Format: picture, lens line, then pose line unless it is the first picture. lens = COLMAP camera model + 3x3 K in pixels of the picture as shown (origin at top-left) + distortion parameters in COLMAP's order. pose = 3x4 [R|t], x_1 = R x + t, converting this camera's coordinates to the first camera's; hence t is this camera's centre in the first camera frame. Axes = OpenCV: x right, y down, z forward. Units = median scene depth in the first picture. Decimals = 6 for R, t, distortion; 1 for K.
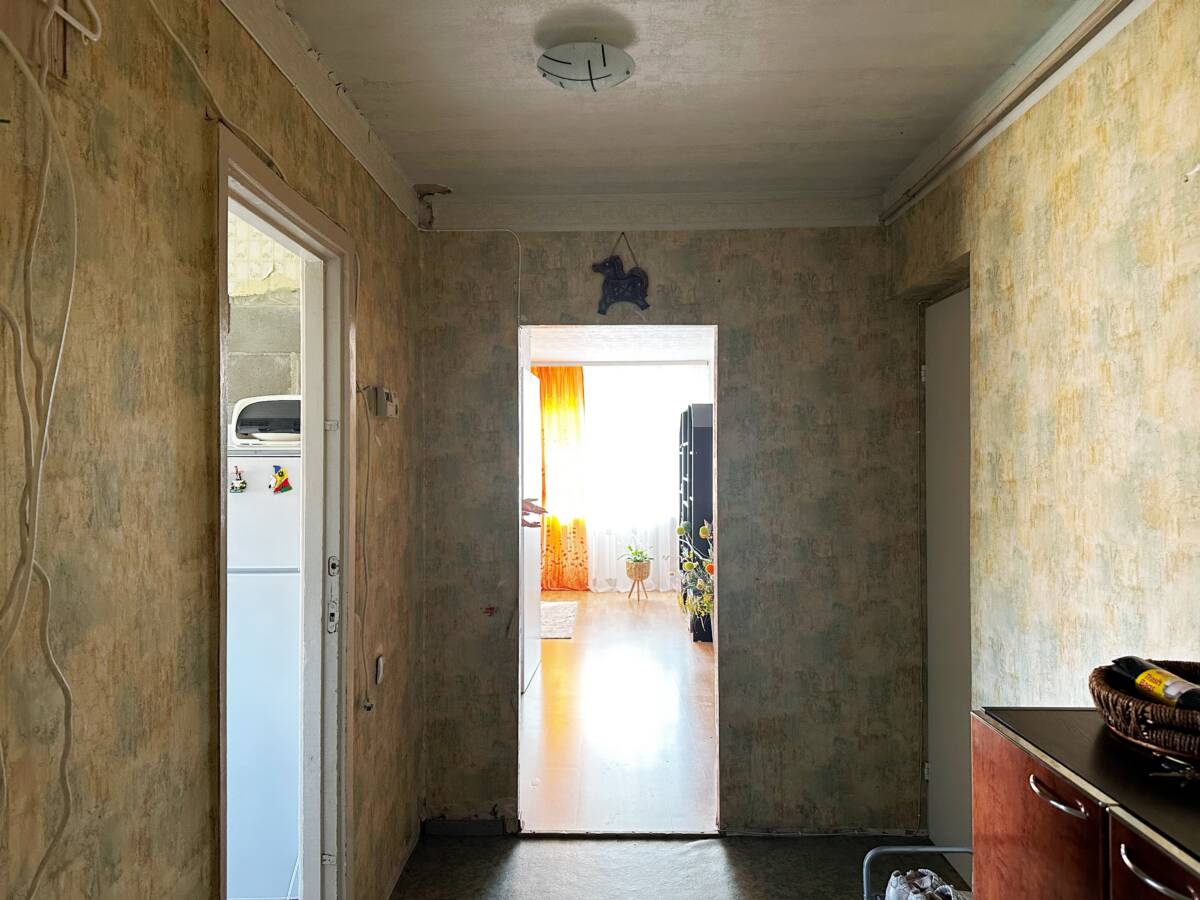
lens RADIAL K [[821.6, 0, 598.1], [0, 821.6, 444.6], [0, 0, 1]] dist [0.074623, -0.094700]
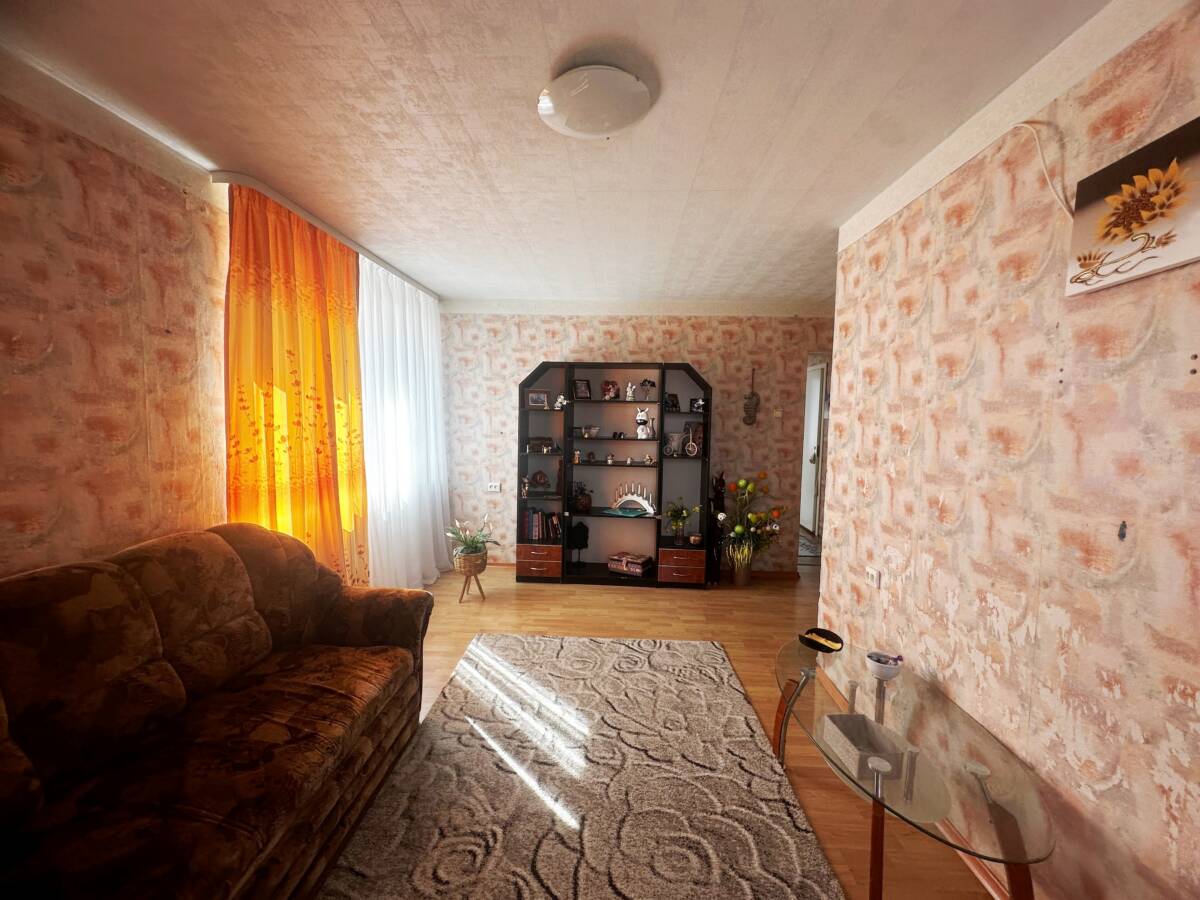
lens RADIAL K [[486.8, 0, 595.1], [0, 486.8, 455.8], [0, 0, 1]] dist [0.000441, 0.000157]
pose [[0.040313, -0.080905, 0.995906, -0.366858], [-0.028766, 0.996209, 0.082094, 0.014356], [-0.998773, -0.031958, 0.037833, 0.830363]]
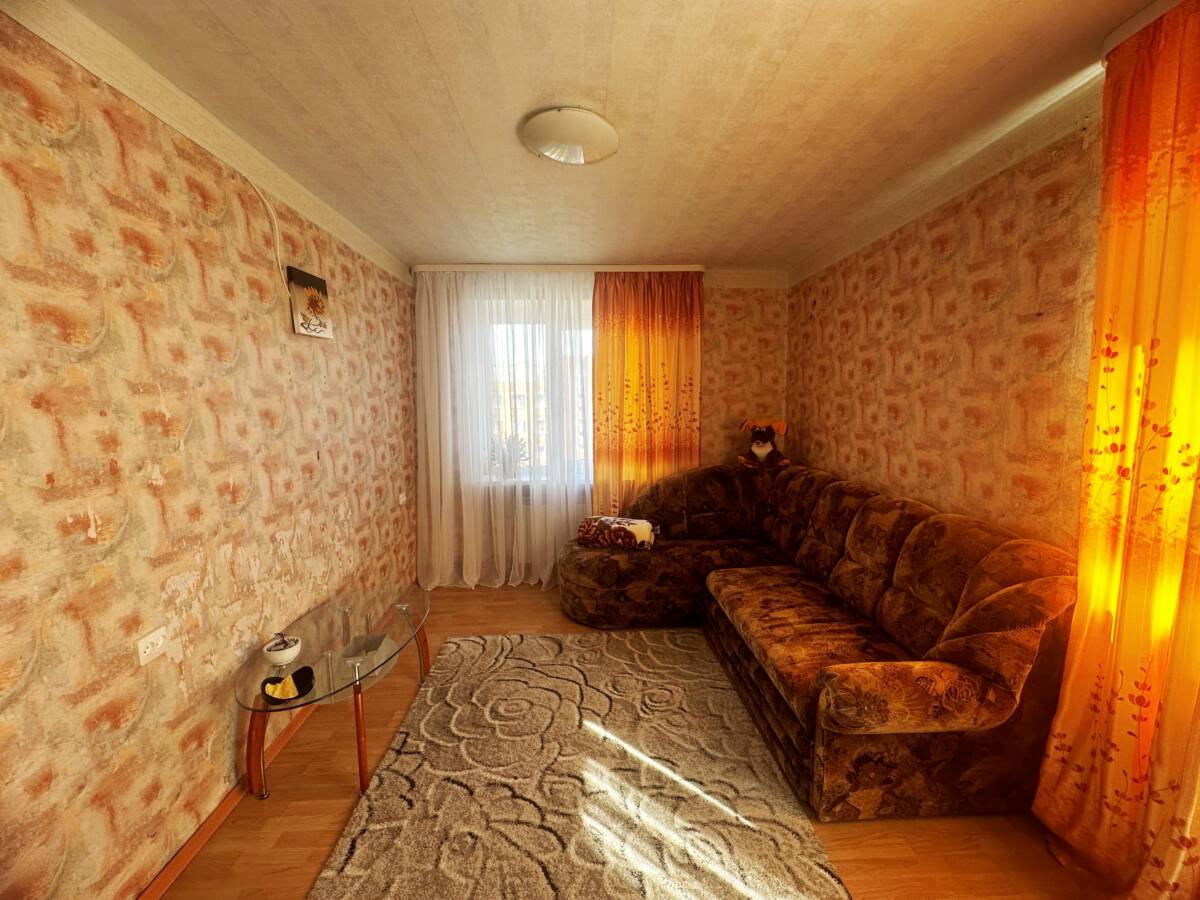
lens RADIAL K [[477.9, 0, 601.7], [0, 477.9, 451.9], [0, 0, 1]] dist [-0.001180, 0.000476]
pose [[0.046793, 0.102284, -0.993654, 0.043534], [0.021312, 0.994415, 0.103366, 0.014473], [0.998677, -0.026014, 0.044351, 0.841614]]
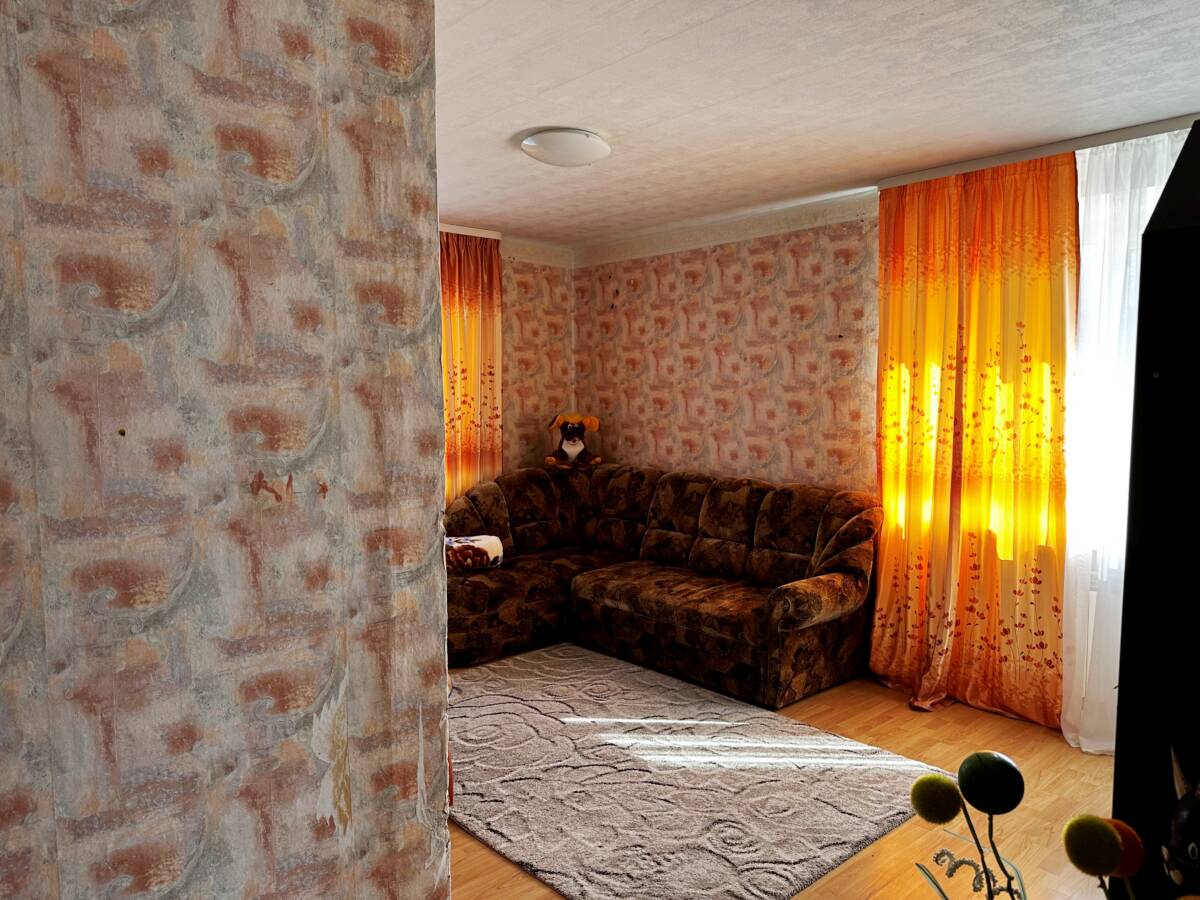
lens RADIAL K [[819.9, 0, 596.1], [0, 819.9, 459.0], [0, 0, 1]] dist [0.168229, -0.316908]
pose [[0.669421, 0.059902, -0.740464, 0.127309], [0.009923, 0.995934, 0.089540, 0.009370], [0.742817, -0.067288, 0.666105, 0.583095]]
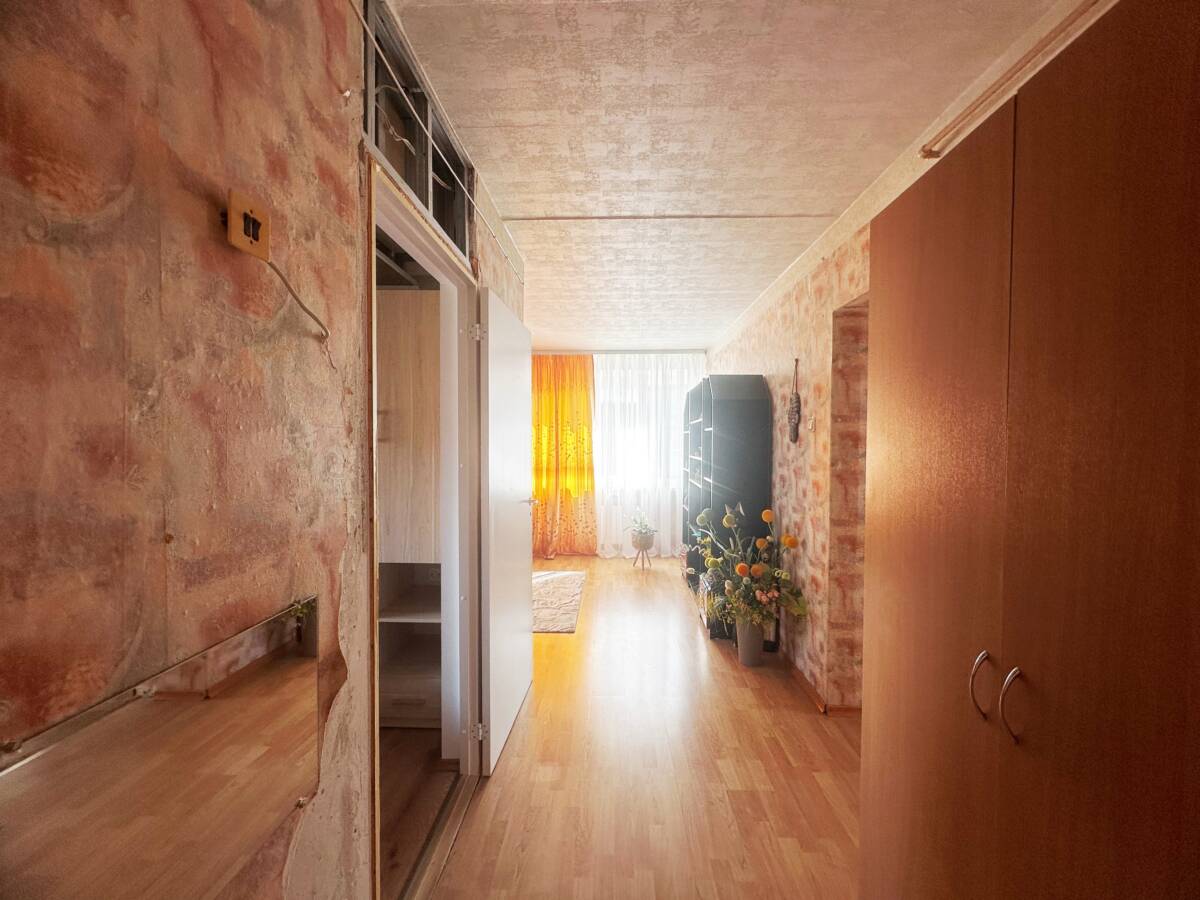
lens RADIAL K [[471.7, 0, 600.0], [0, 471.7, 450.0], [0, 0, 1]] dist [0.000003, 0.000100]
pose [[0.999837, 0.007609, -0.016380, 0.001898], [-0.007056, 0.999411, 0.033572, 0.012204], [0.016626, -0.033451, 0.999302, 0.366250]]
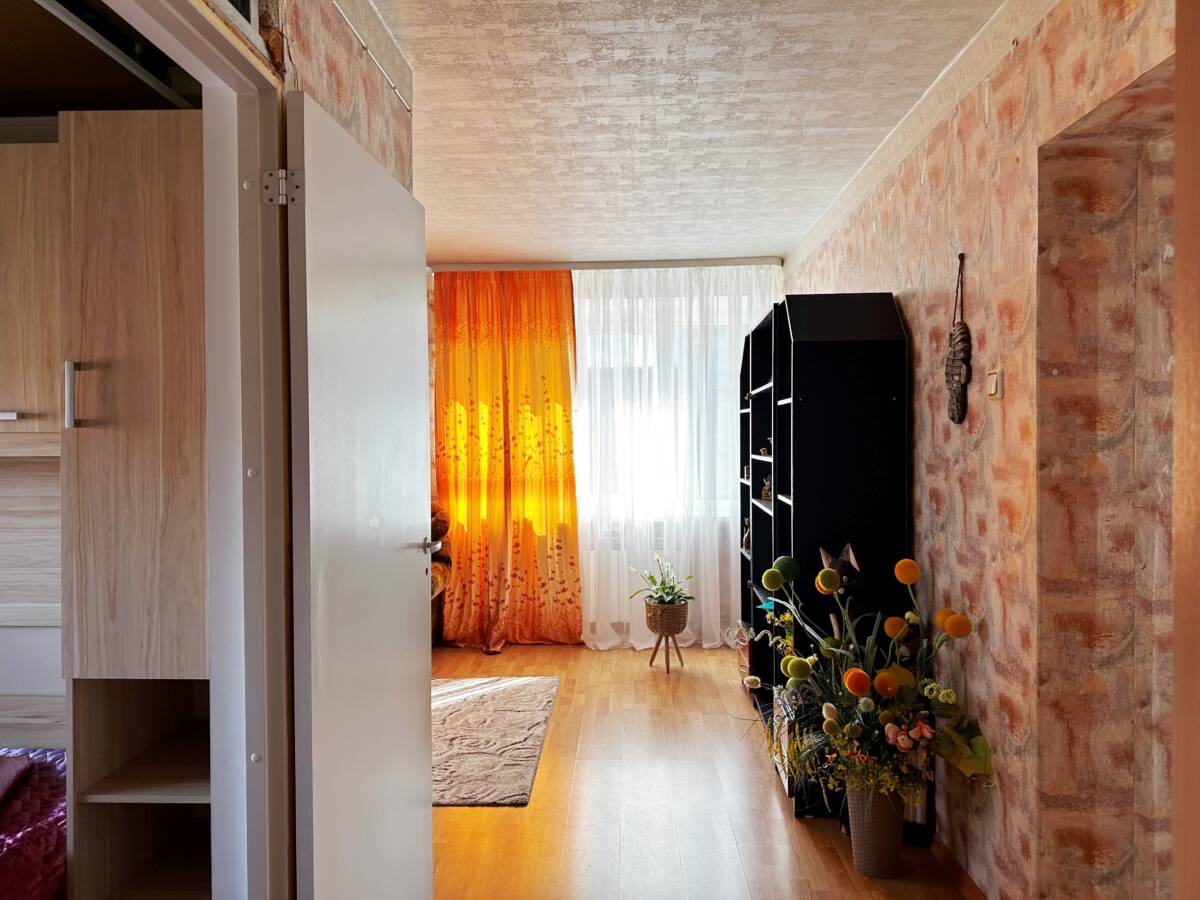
lens RADIAL K [[821.6, 0, 598.1], [0, 821.6, 444.6], [0, 0, 1]] dist [0.074623, -0.094700]
pose [[0.999704, -0.003319, -0.024096, 0.014495], [0.003917, 0.999684, 0.024823, 0.017071], [0.024006, -0.024910, 0.999401, 0.408032]]
